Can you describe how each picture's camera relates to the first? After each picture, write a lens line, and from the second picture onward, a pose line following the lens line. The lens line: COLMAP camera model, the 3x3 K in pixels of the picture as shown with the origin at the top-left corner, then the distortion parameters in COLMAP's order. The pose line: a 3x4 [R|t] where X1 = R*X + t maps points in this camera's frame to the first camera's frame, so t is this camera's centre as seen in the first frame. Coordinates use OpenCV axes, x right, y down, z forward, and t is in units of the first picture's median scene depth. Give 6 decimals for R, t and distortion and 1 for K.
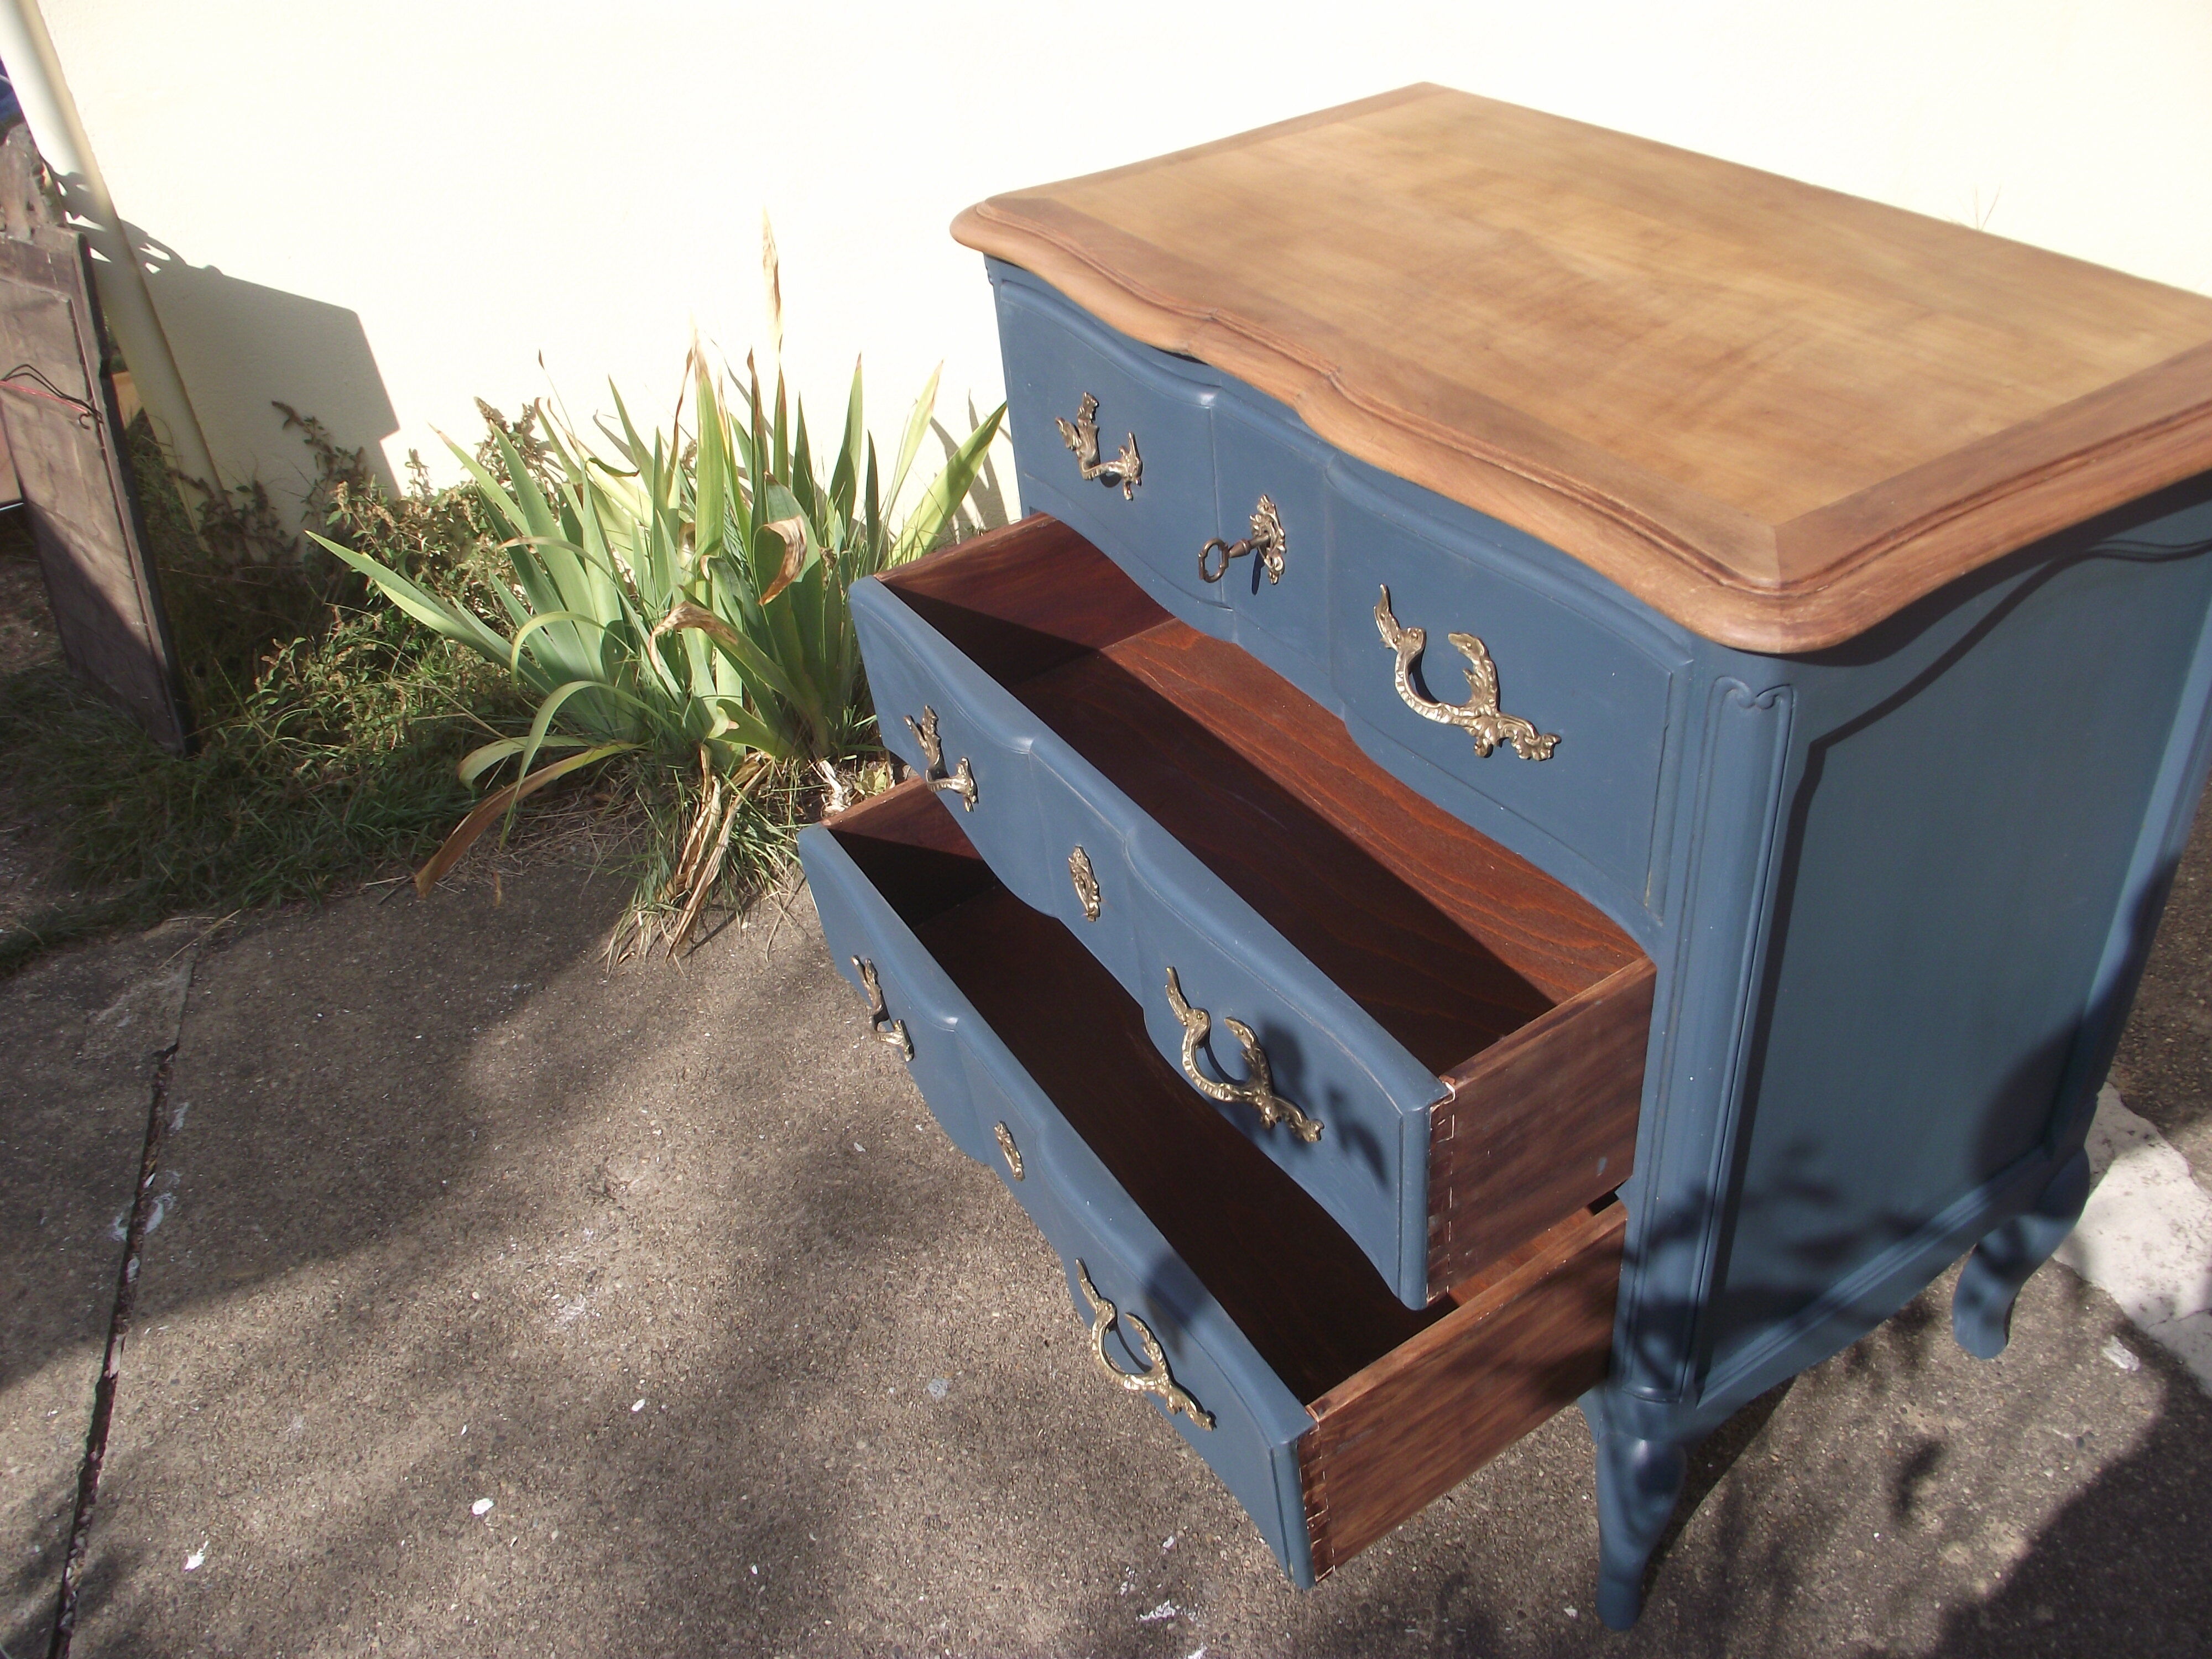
lens RADIAL K [[1736.4, 0, 1106.0], [0, 1736.4, 829.5], [0, 0, 1]] dist [-0.060289, 0.018257]
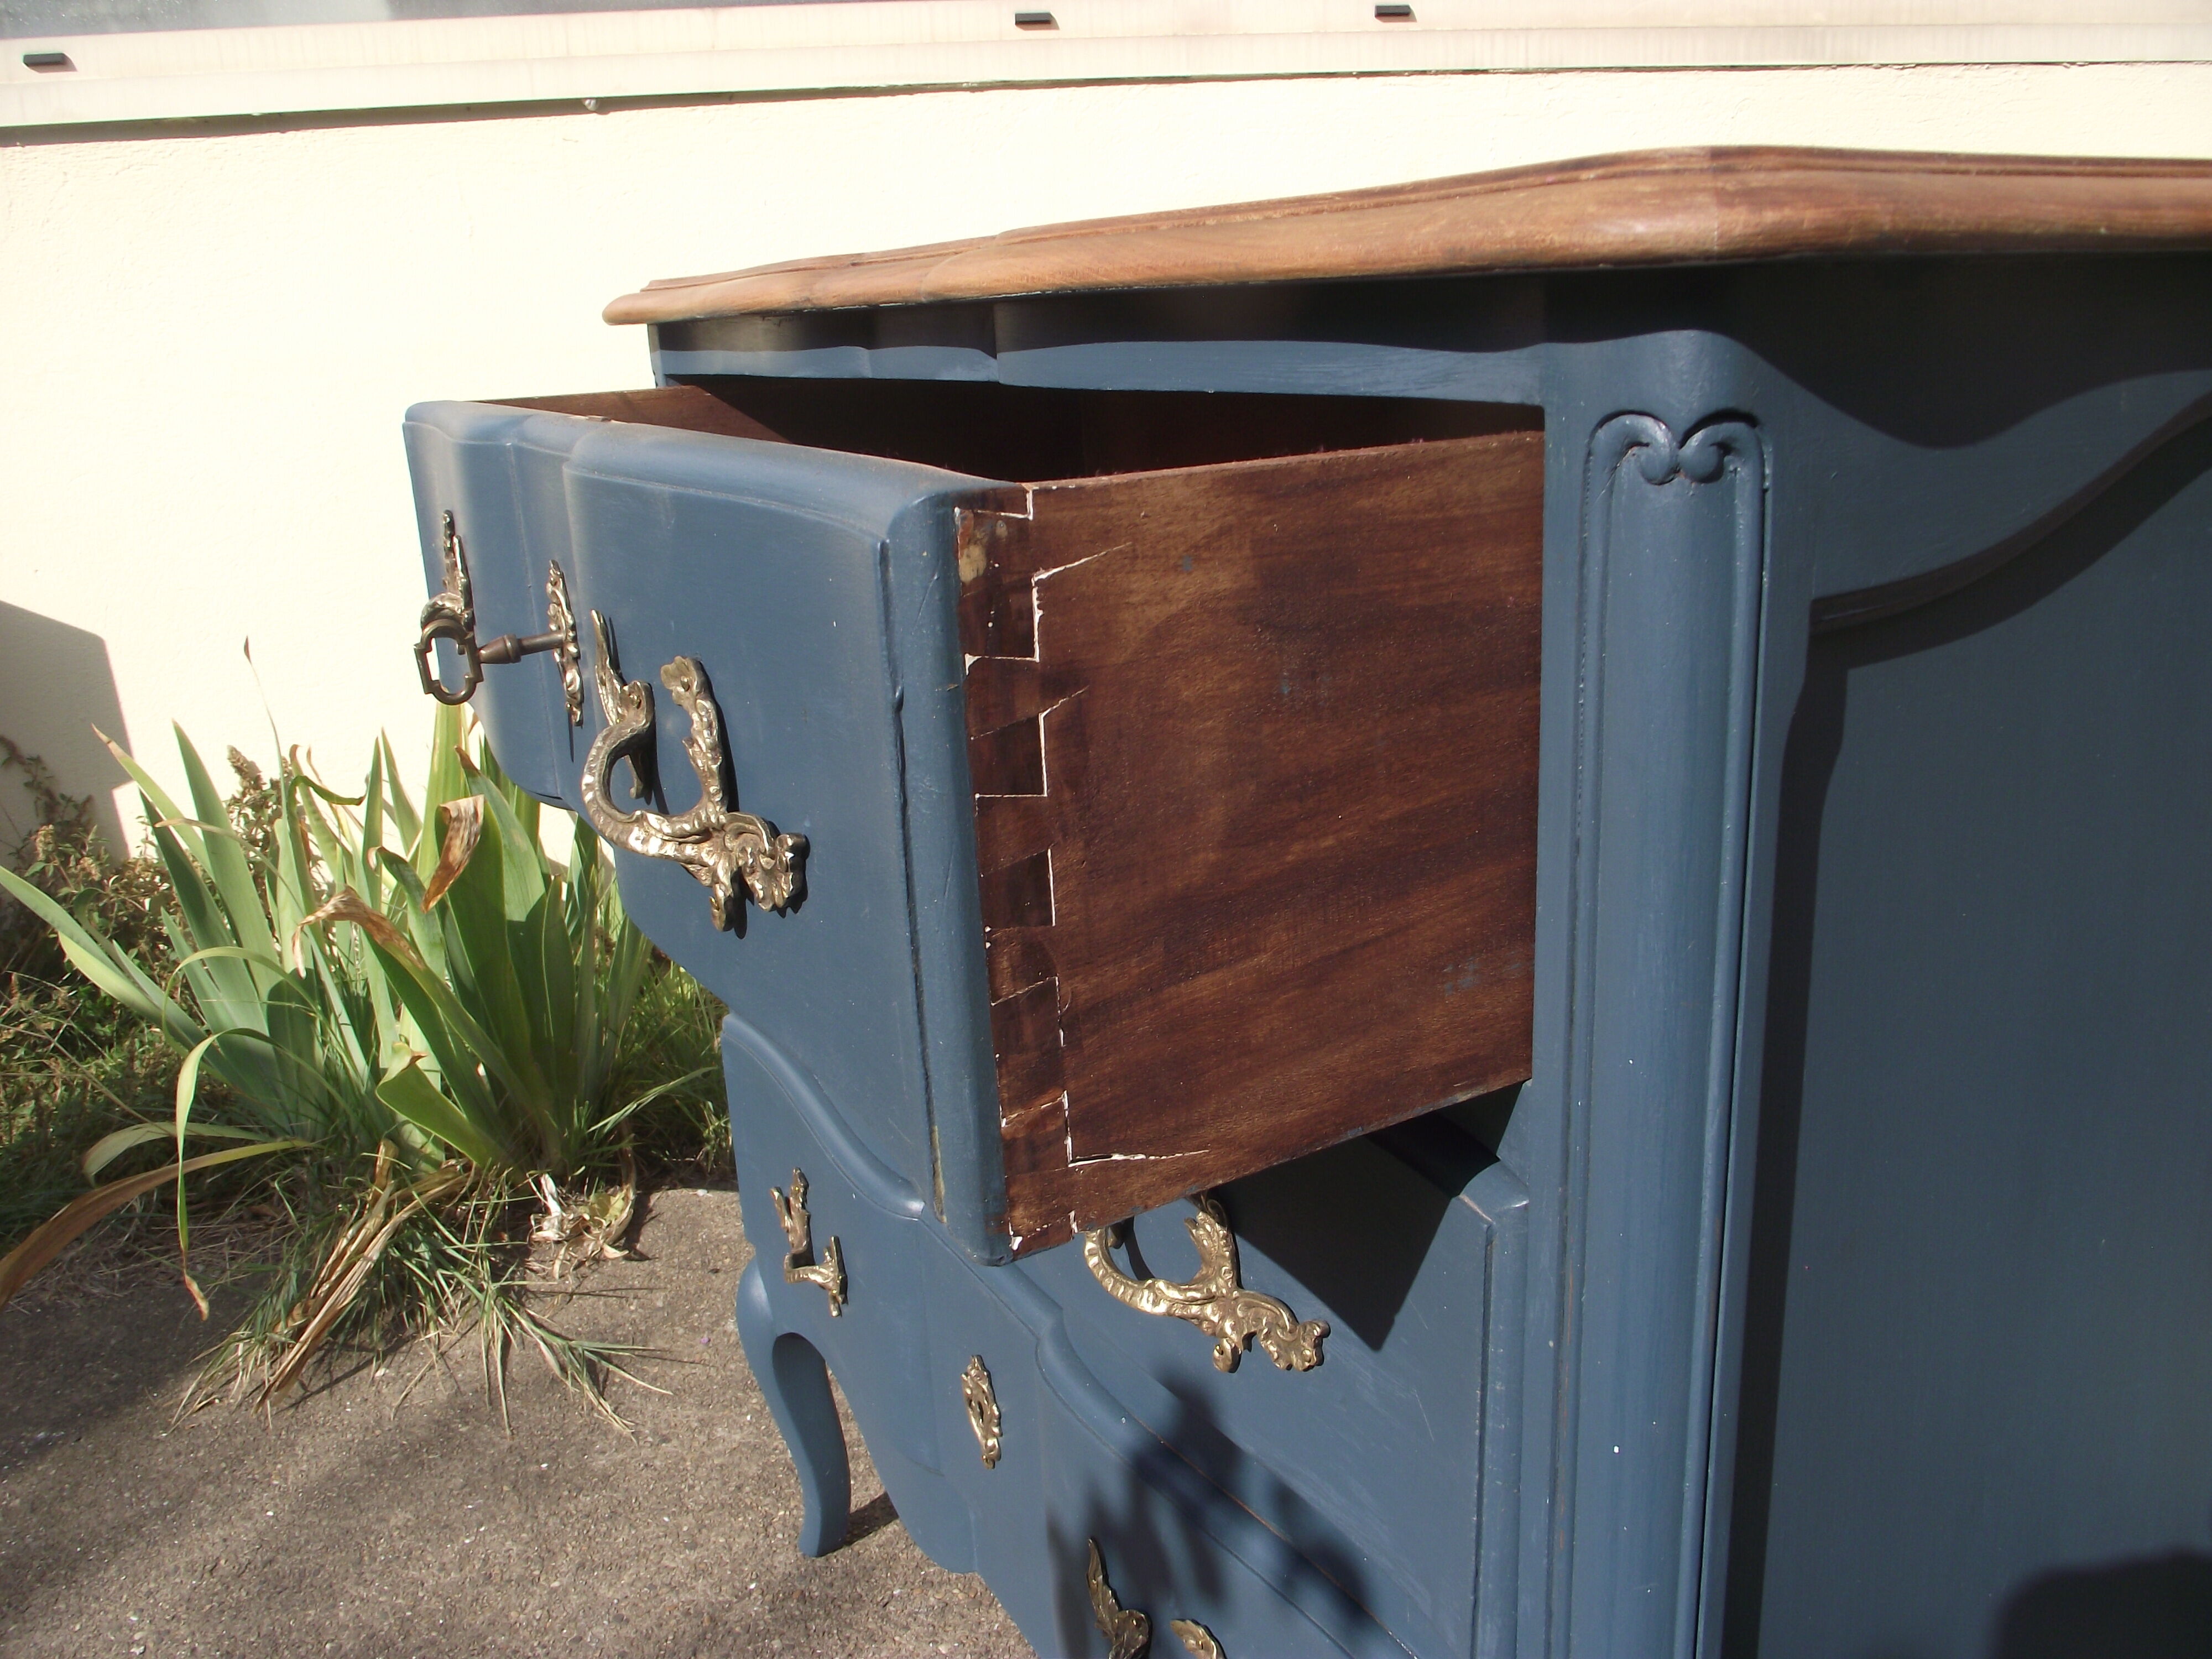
lens RADIAL K [[1736.4, 0, 1106.0], [0, 1736.4, 829.5], [0, 0, 1]] dist [-0.060289, 0.018257]
pose [[0.998859, 0.047487, 0.004982, 0.082818], [-0.043158, 0.942554, -0.331254, 0.062817], [-0.020426, 0.330661, 0.943528, 0.220331]]
